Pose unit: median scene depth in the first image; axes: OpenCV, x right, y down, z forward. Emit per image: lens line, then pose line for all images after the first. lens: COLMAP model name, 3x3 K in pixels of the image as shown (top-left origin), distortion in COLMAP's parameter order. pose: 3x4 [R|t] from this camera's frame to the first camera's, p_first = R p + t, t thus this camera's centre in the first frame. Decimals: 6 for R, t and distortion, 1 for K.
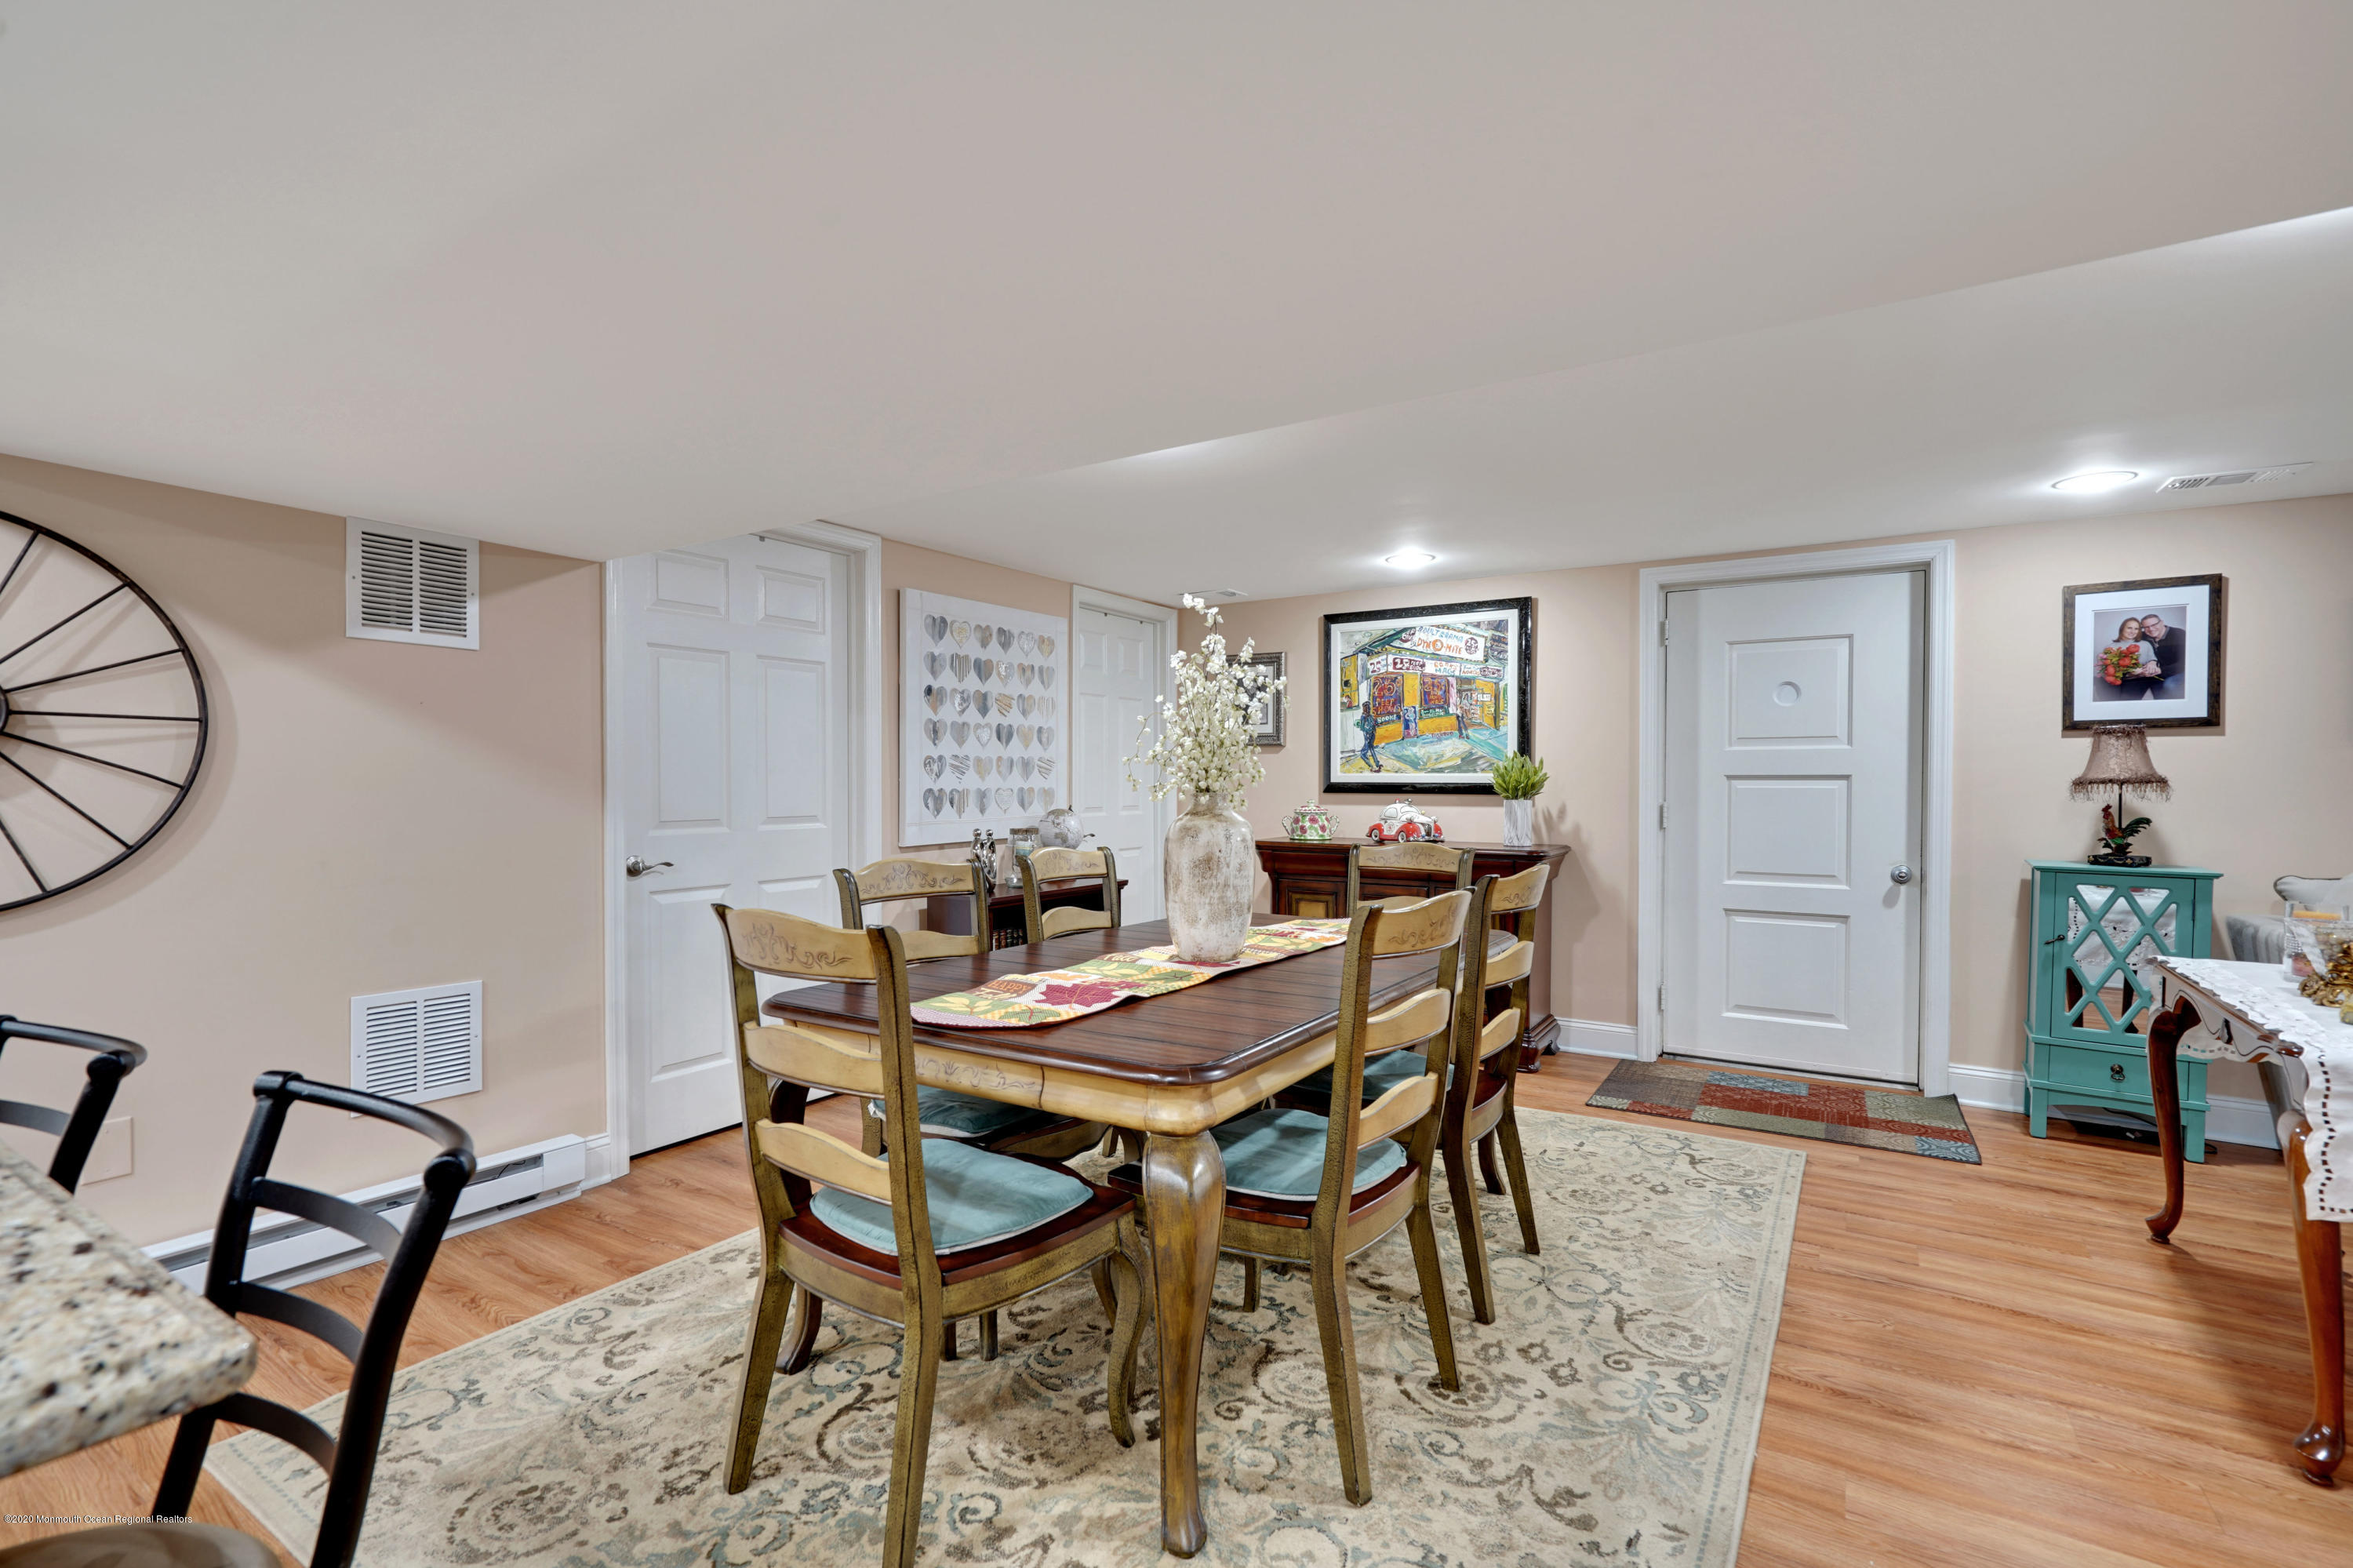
lens RADIAL K [[1065.3, 0, 1175.7], [0, 1065.3, 796.6], [0, 0, 1]] dist [-0.004711, 0.002970]
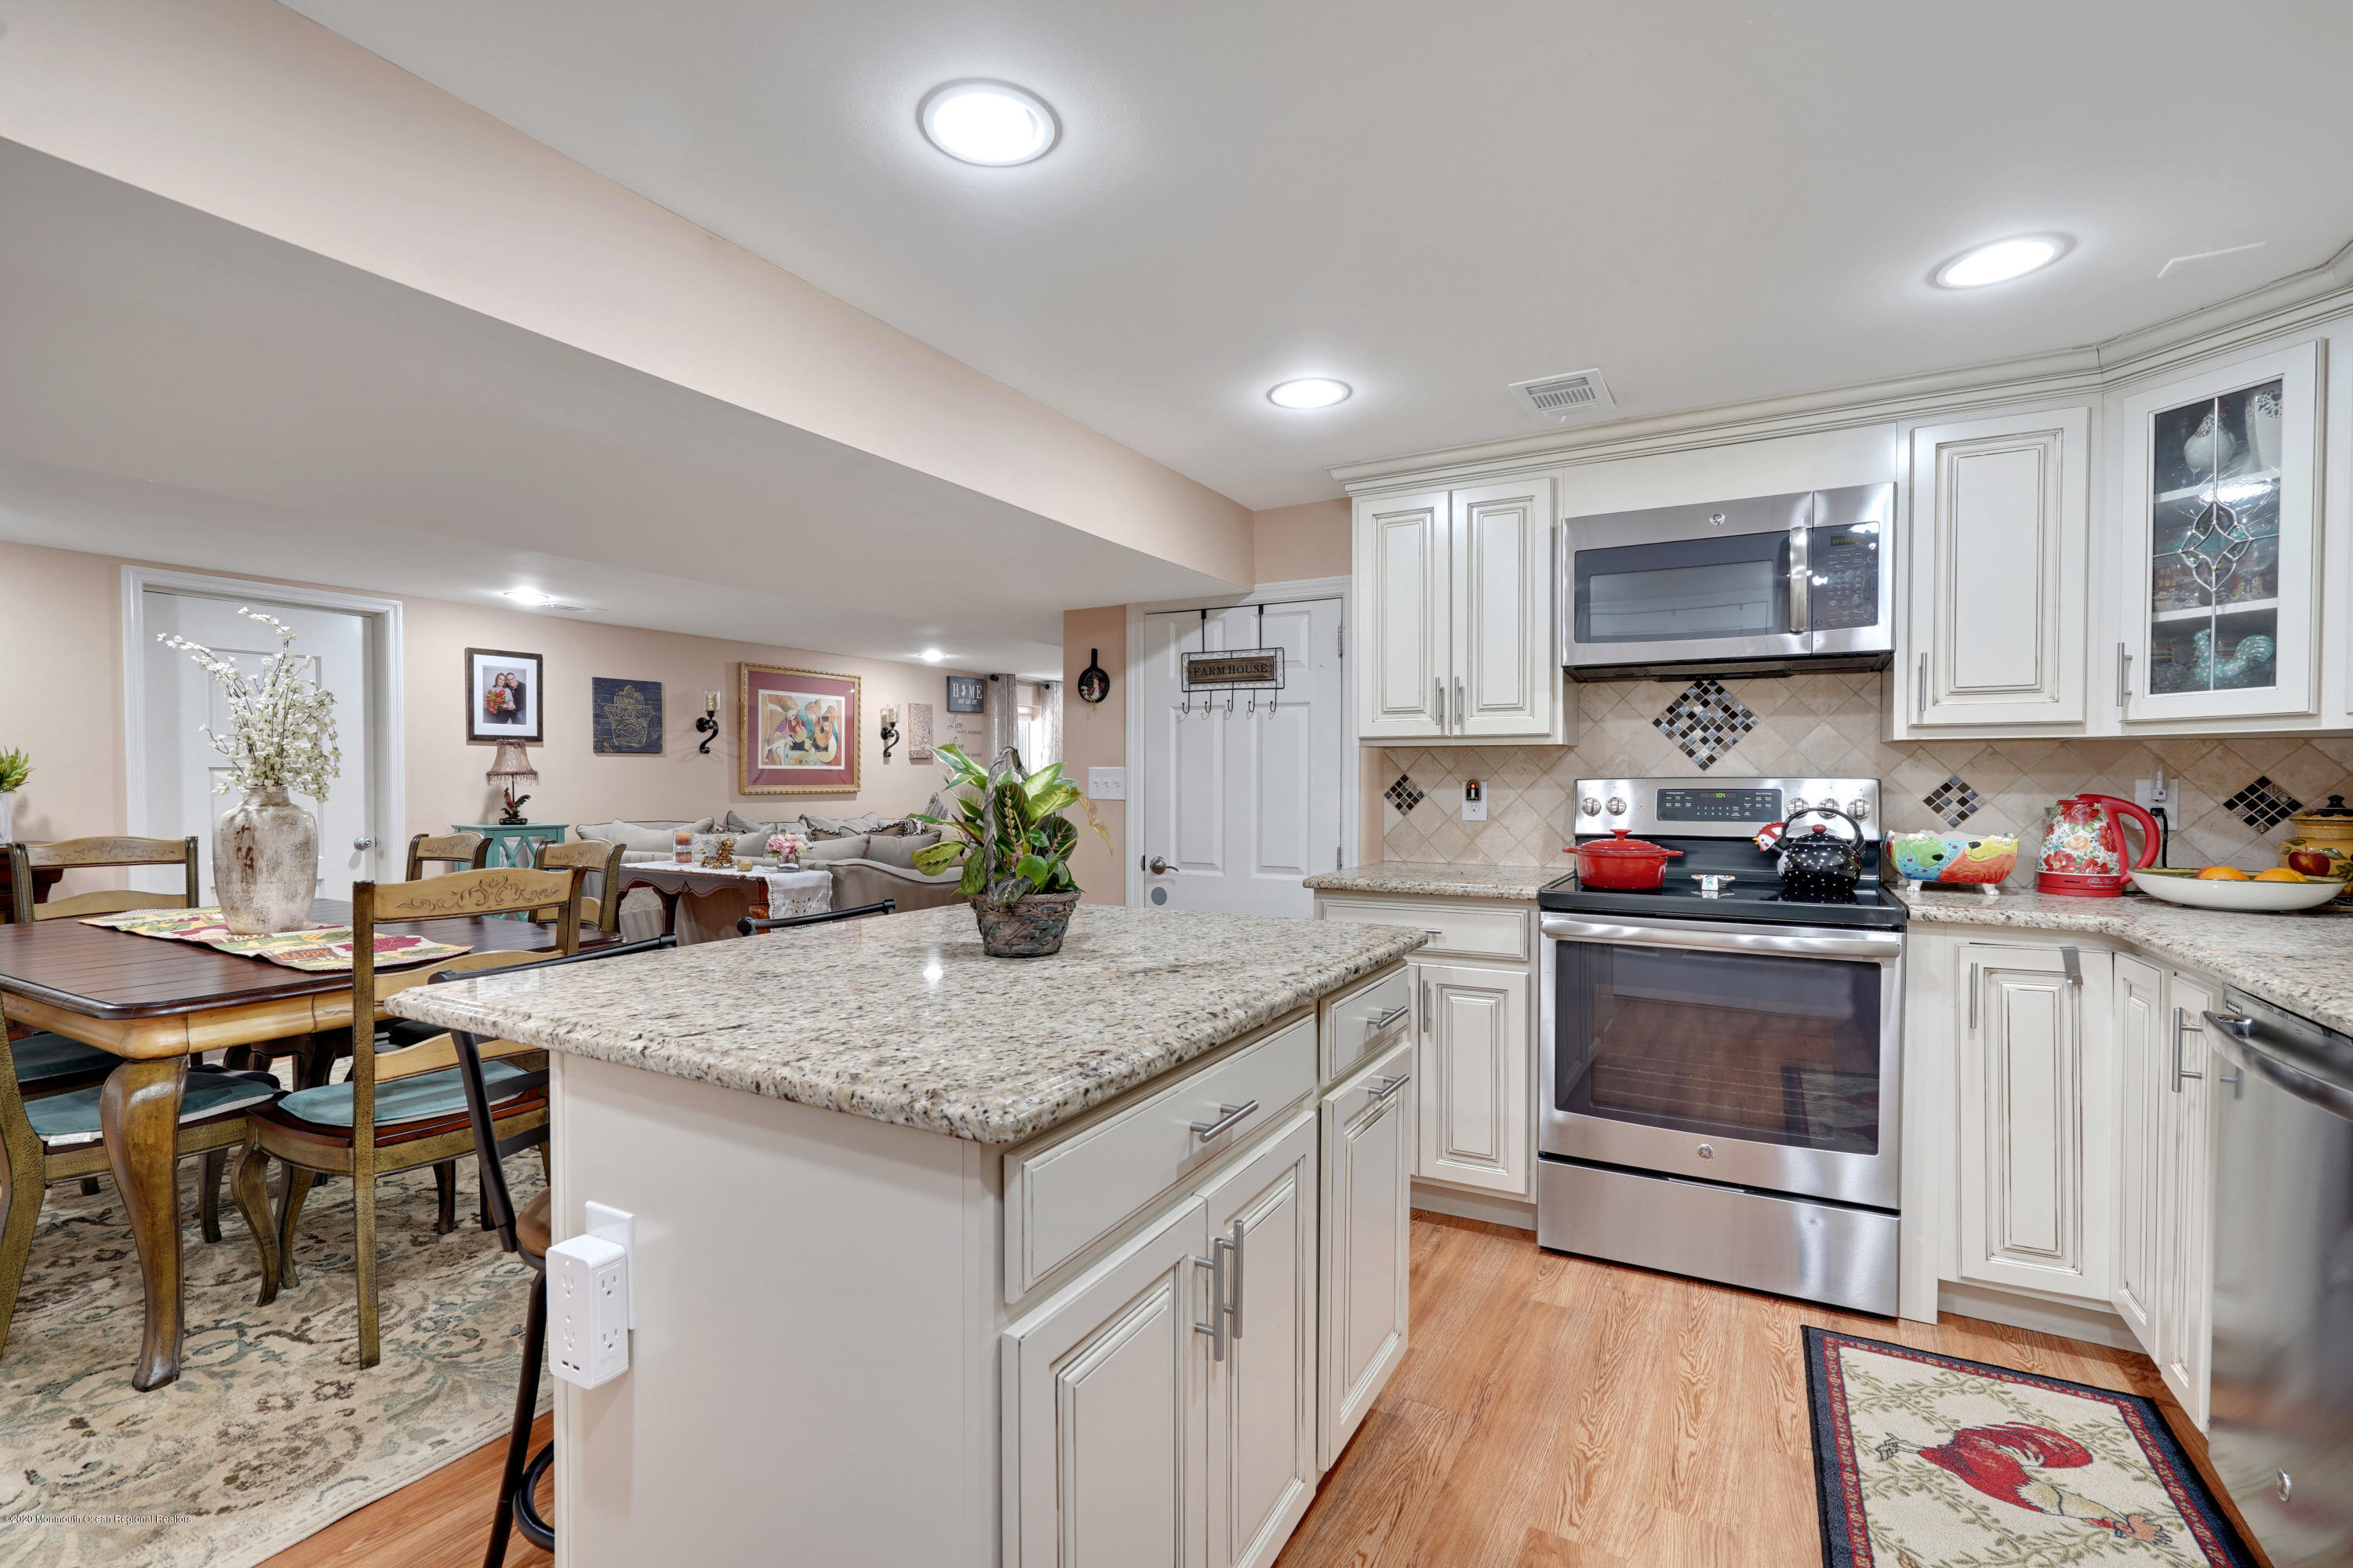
lens RADIAL K [[1065.3, 0, 1173.5], [0, 1065.3, 780.5], [0, 0, 1]] dist [-0.004711, 0.002970]
pose [[-0.063685, -0.006905, 0.997946, -0.801496], [0.010367, 0.999918, 0.007580, -0.005111], [-0.997916, 0.010829, -0.063608, 0.077721]]
